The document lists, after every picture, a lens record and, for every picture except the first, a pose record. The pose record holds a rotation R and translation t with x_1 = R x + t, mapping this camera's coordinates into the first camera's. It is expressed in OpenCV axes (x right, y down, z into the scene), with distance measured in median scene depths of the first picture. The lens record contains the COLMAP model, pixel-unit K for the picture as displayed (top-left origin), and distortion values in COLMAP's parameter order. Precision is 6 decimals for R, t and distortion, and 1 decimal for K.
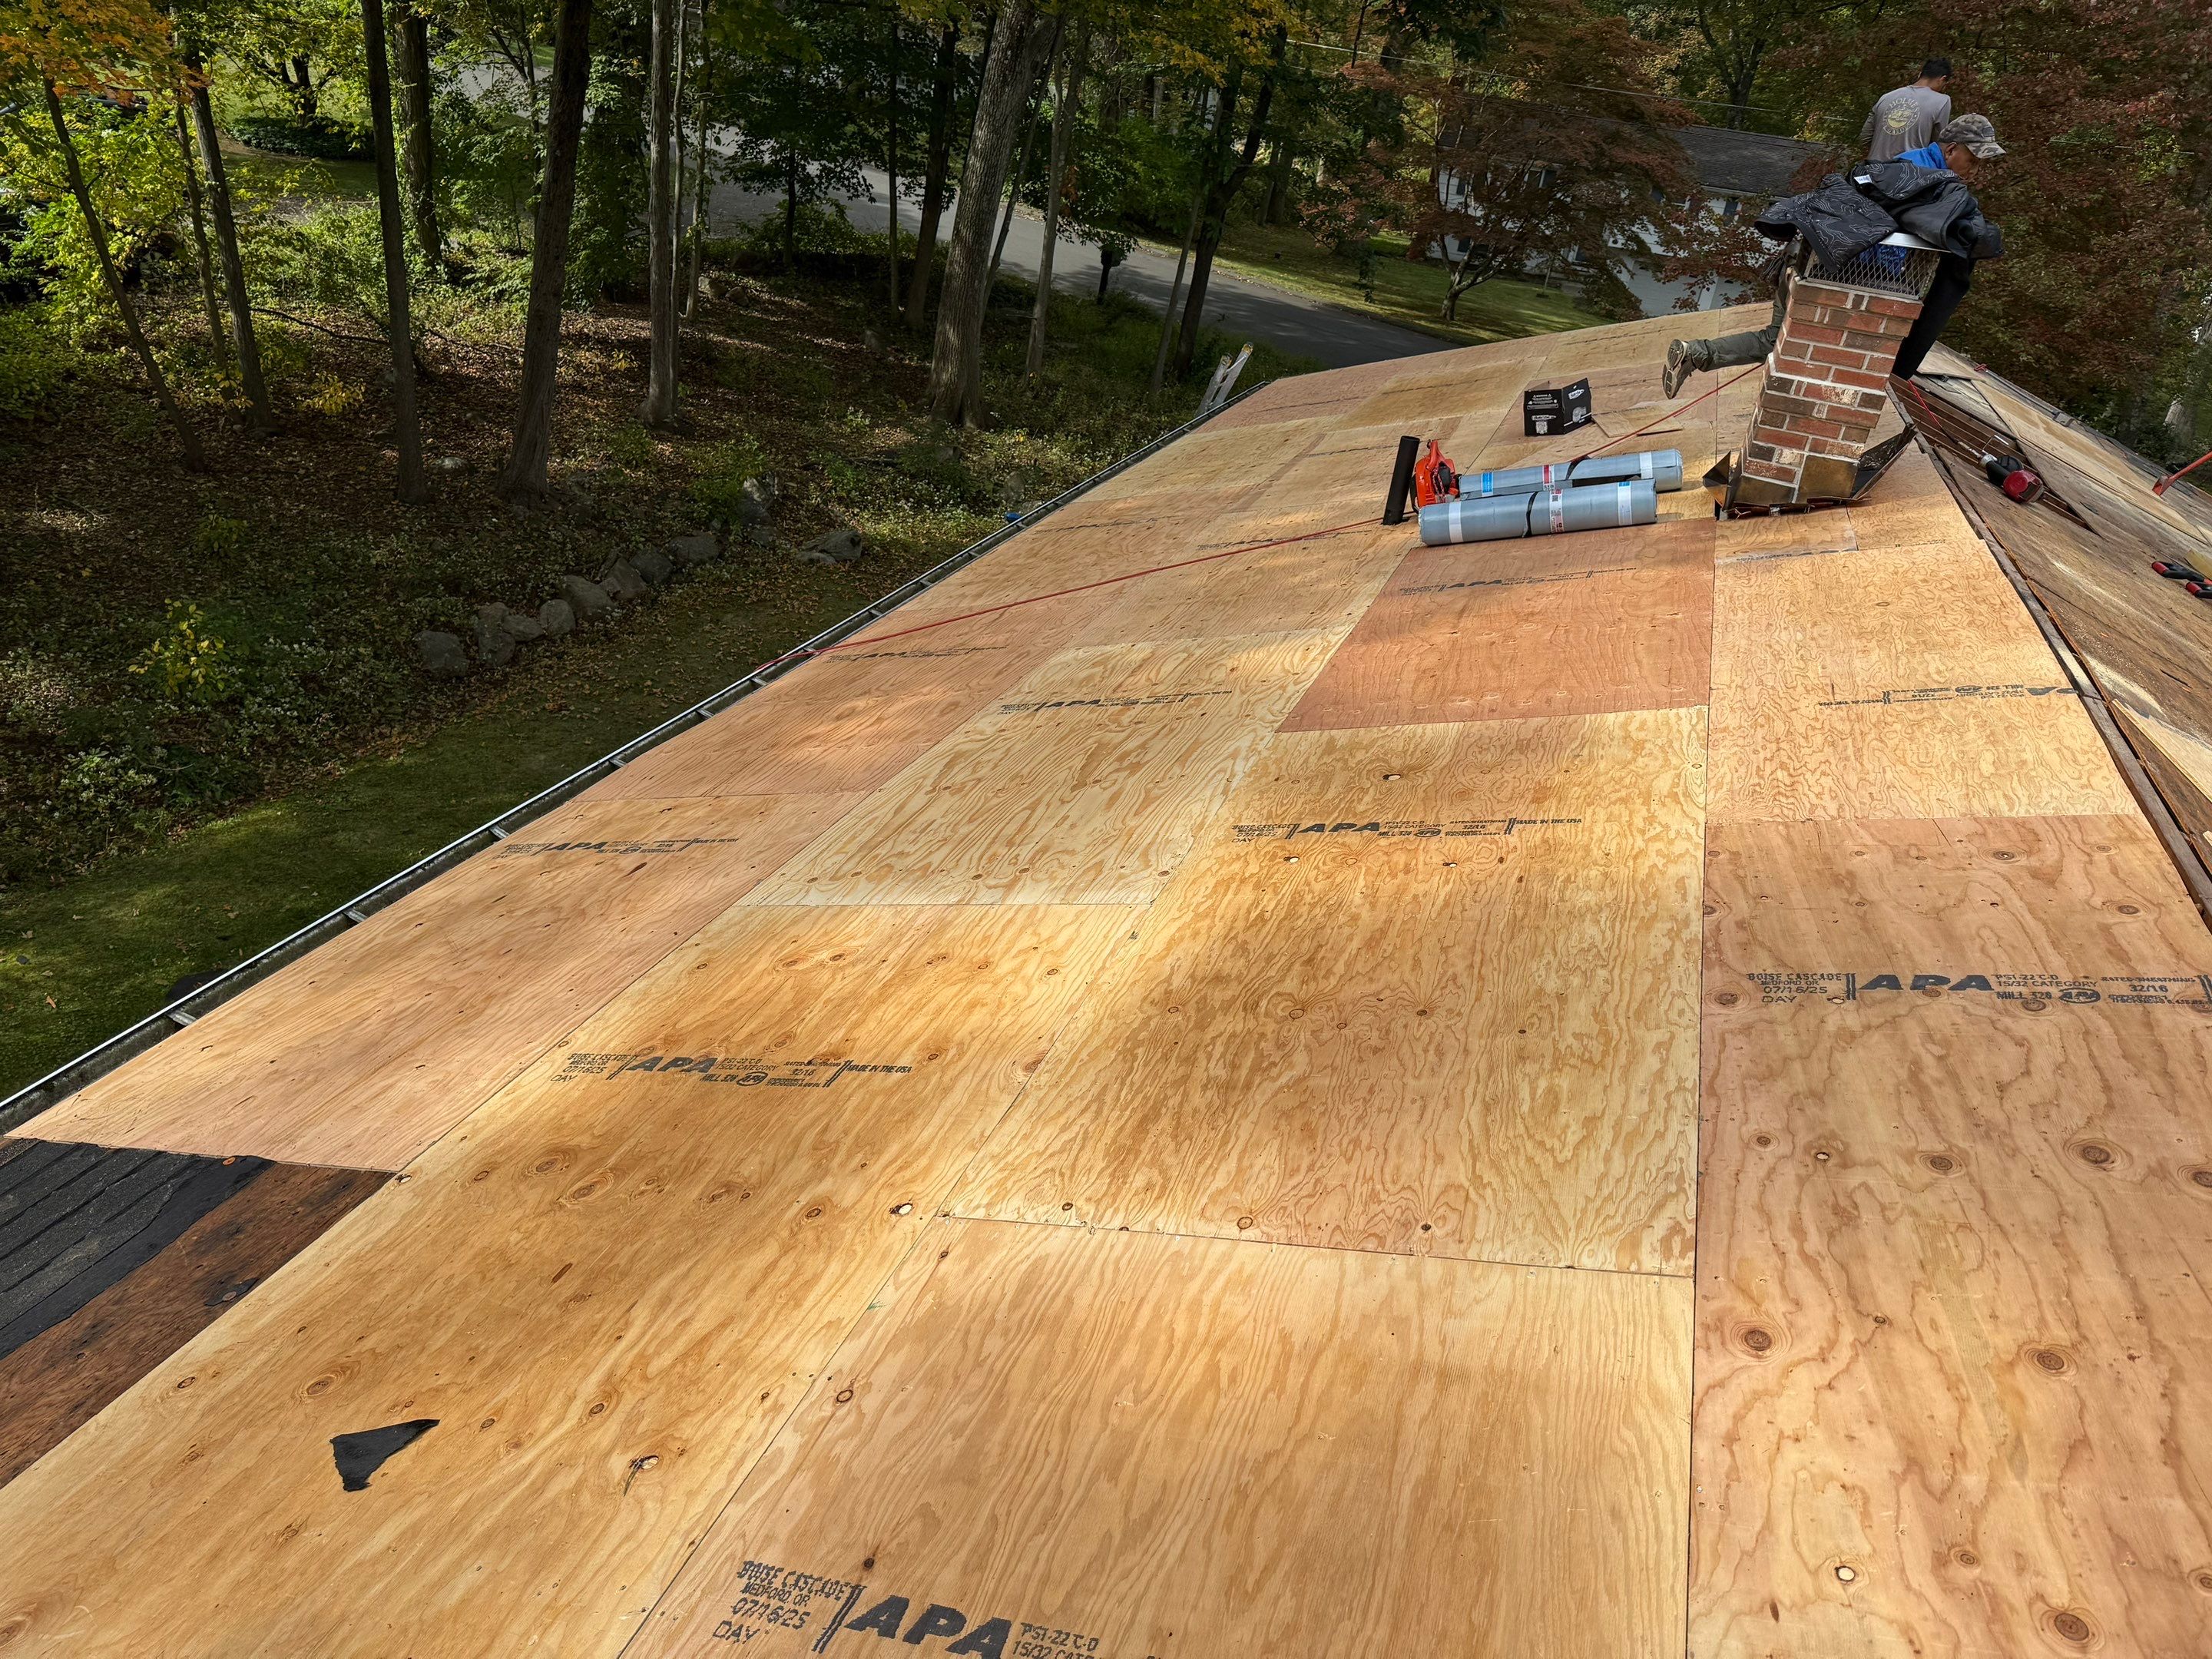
lens RADIAL K [[1531.3, 0, 1106.0], [0, 1531.3, 829.5], [0, 0, 1]] dist [0.080793, -0.125612]
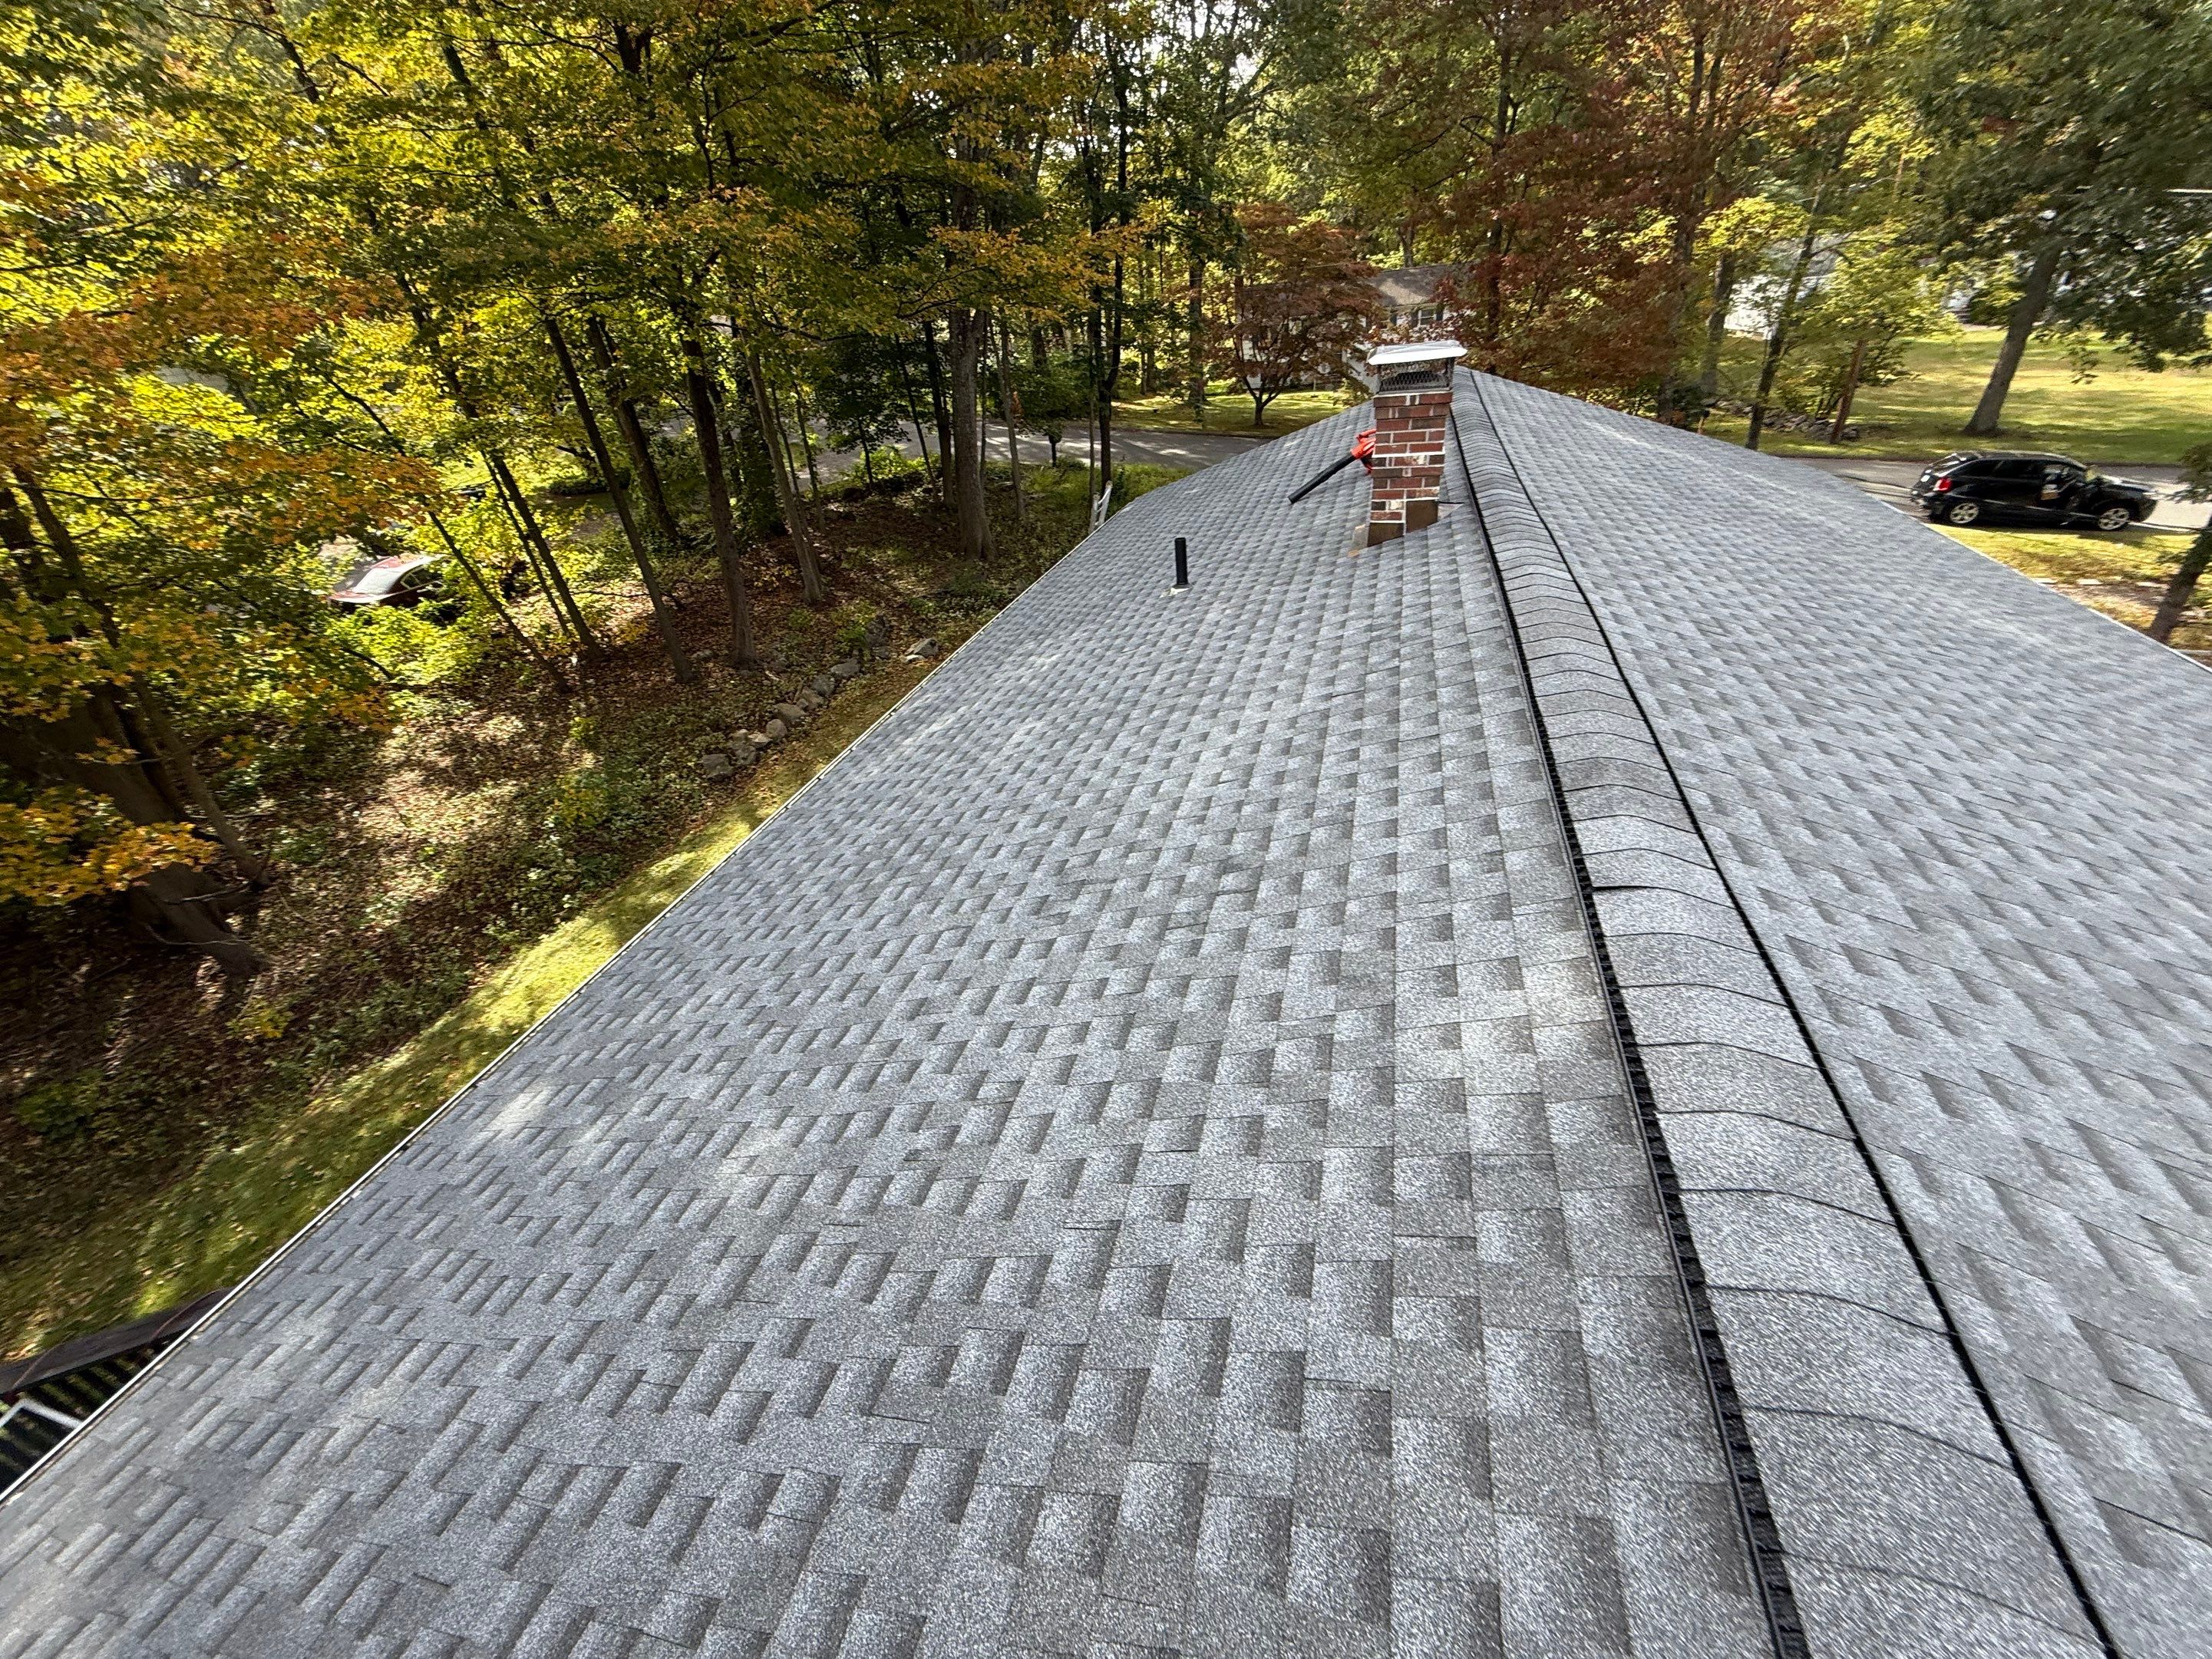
lens RADIAL K [[877.6, 0, 1106.0], [0, 877.6, 829.5], [0, 0, 1]] dist [-0.008056, 0.003471]
pose [[0.973940, -0.218840, -0.059585, 0.273187], [0.222799, 0.972293, 0.070755, -0.094544], [0.042450, -0.082187, 0.995712, 0.126789]]
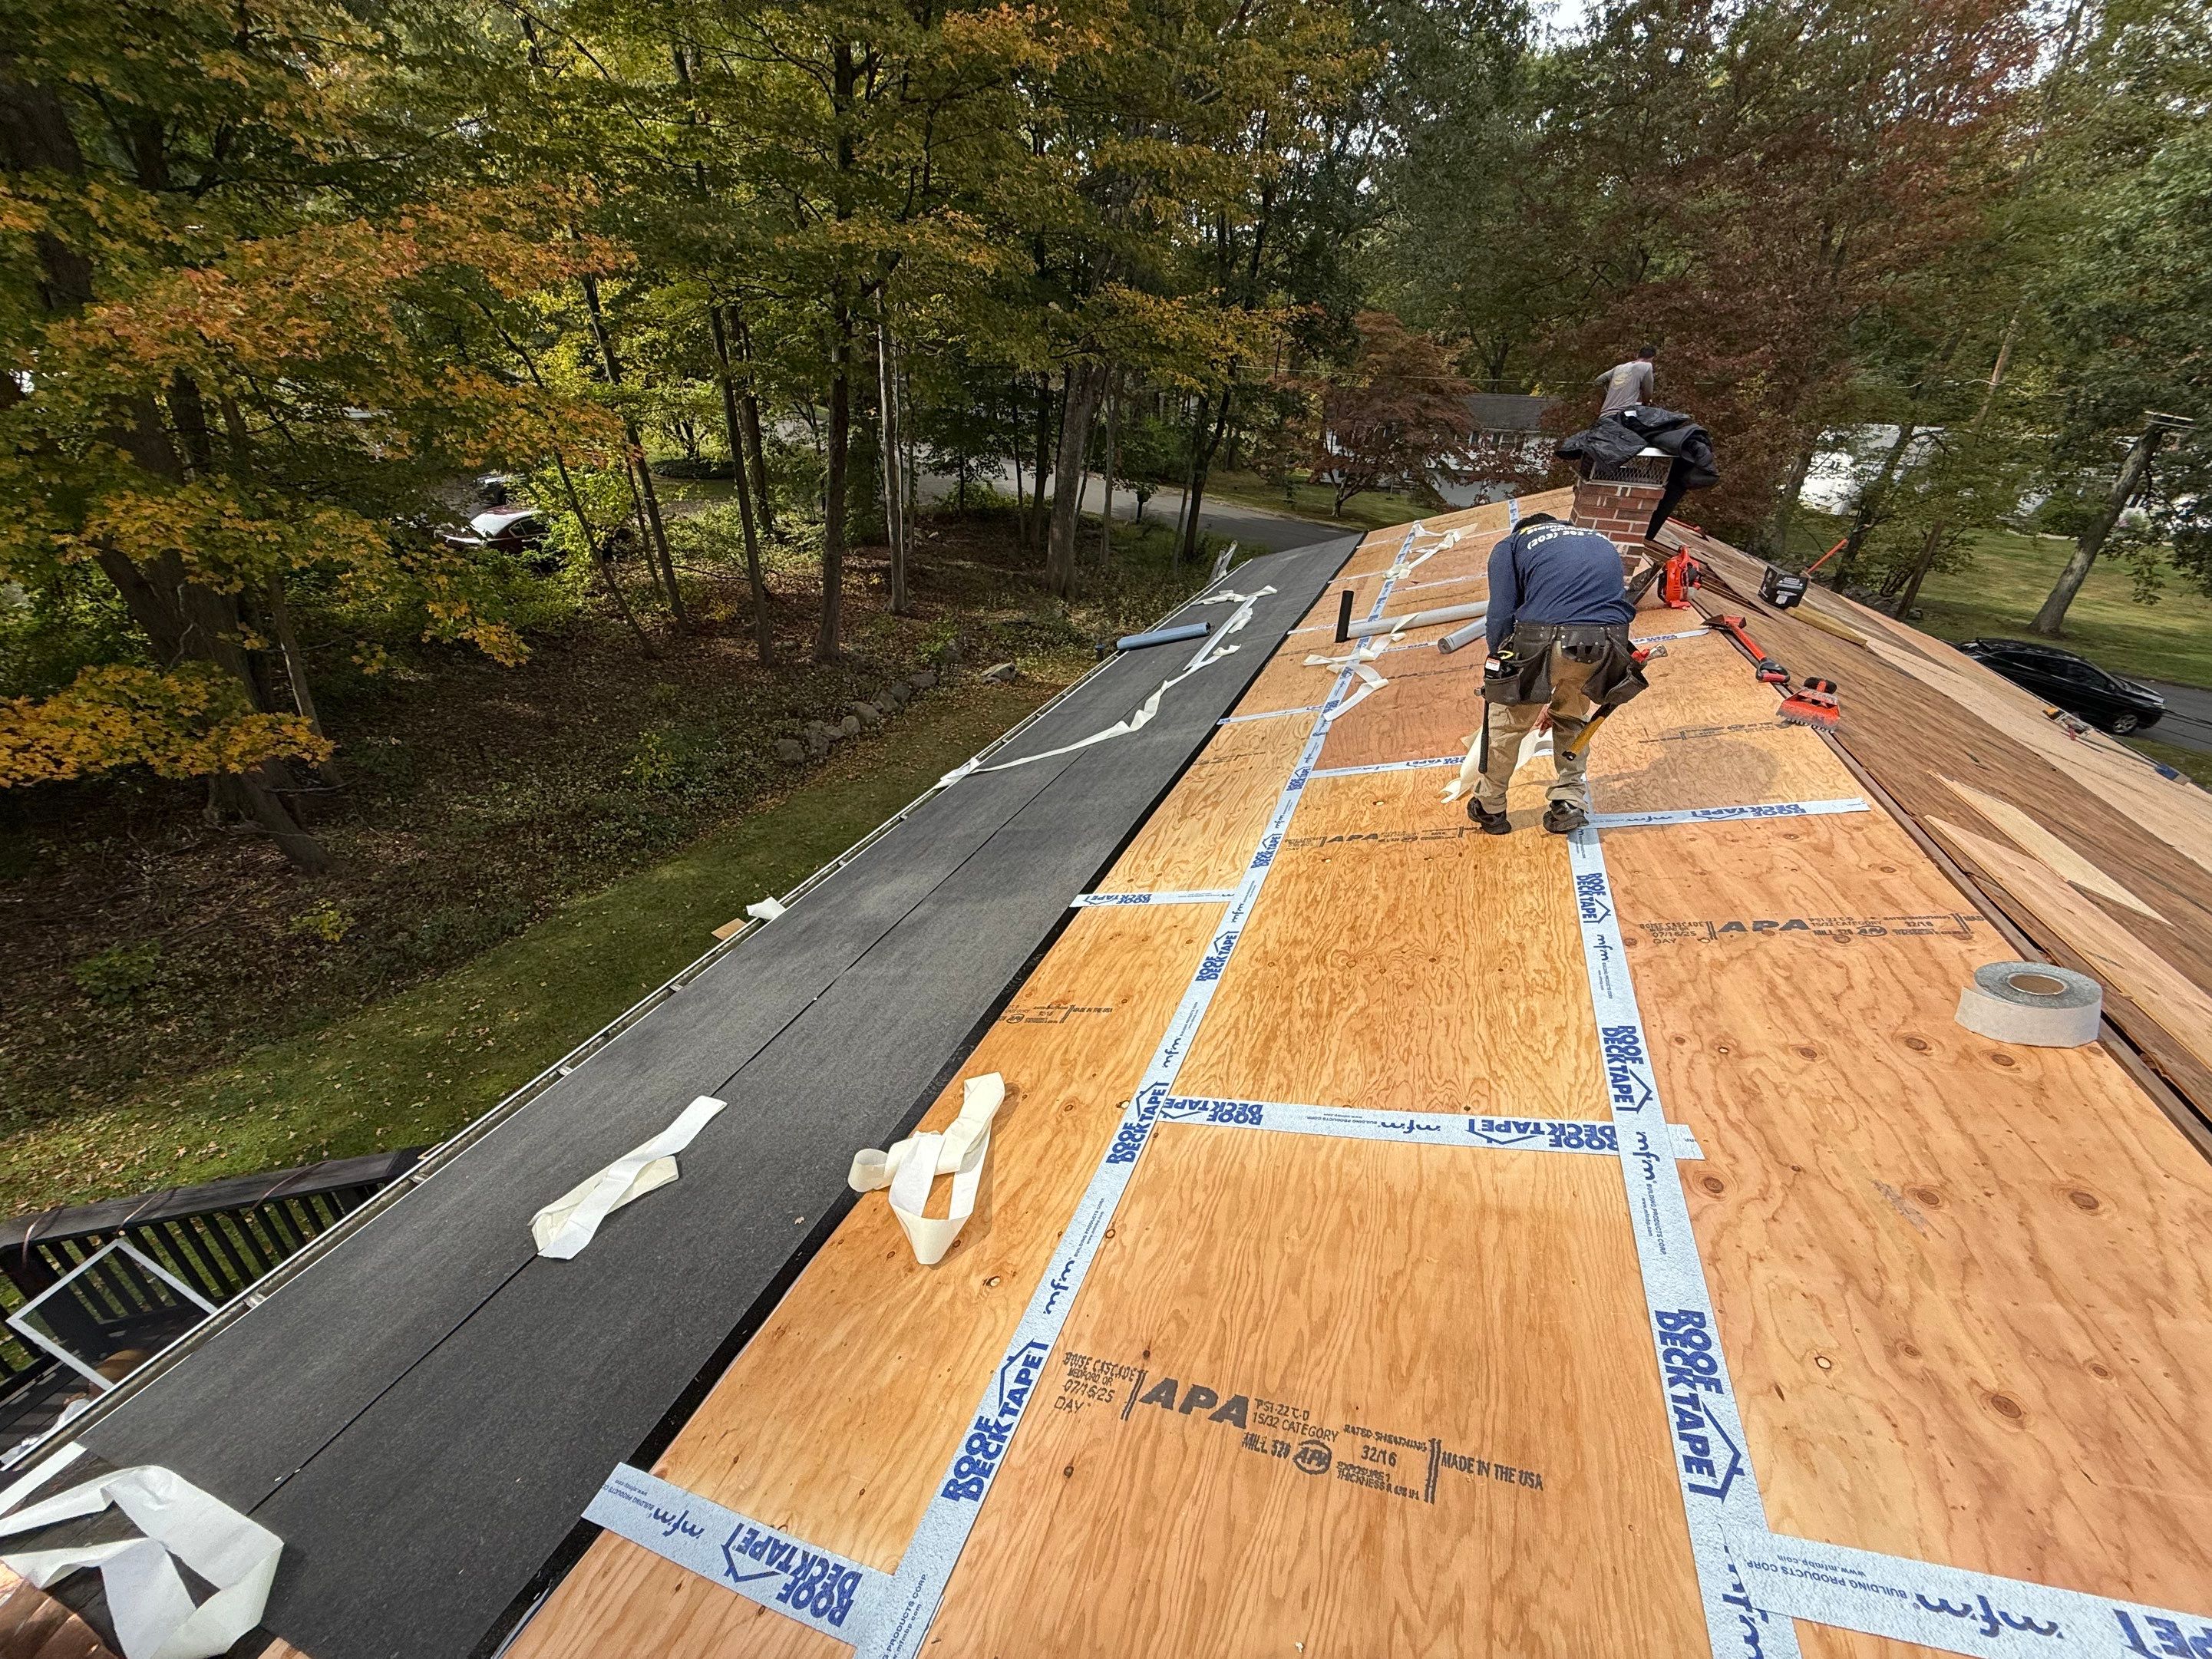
lens RADIAL K [[870.7, 0, 1110.9], [0, 870.7, 829.7], [0, 0, 1]] dist [-0.003065, -0.000850]
pose [[0.996573, -0.063744, -0.052714, -0.071025], [0.064268, 0.997898, 0.008305, -0.044737], [0.052073, -0.011664, 0.998575, 0.079822]]
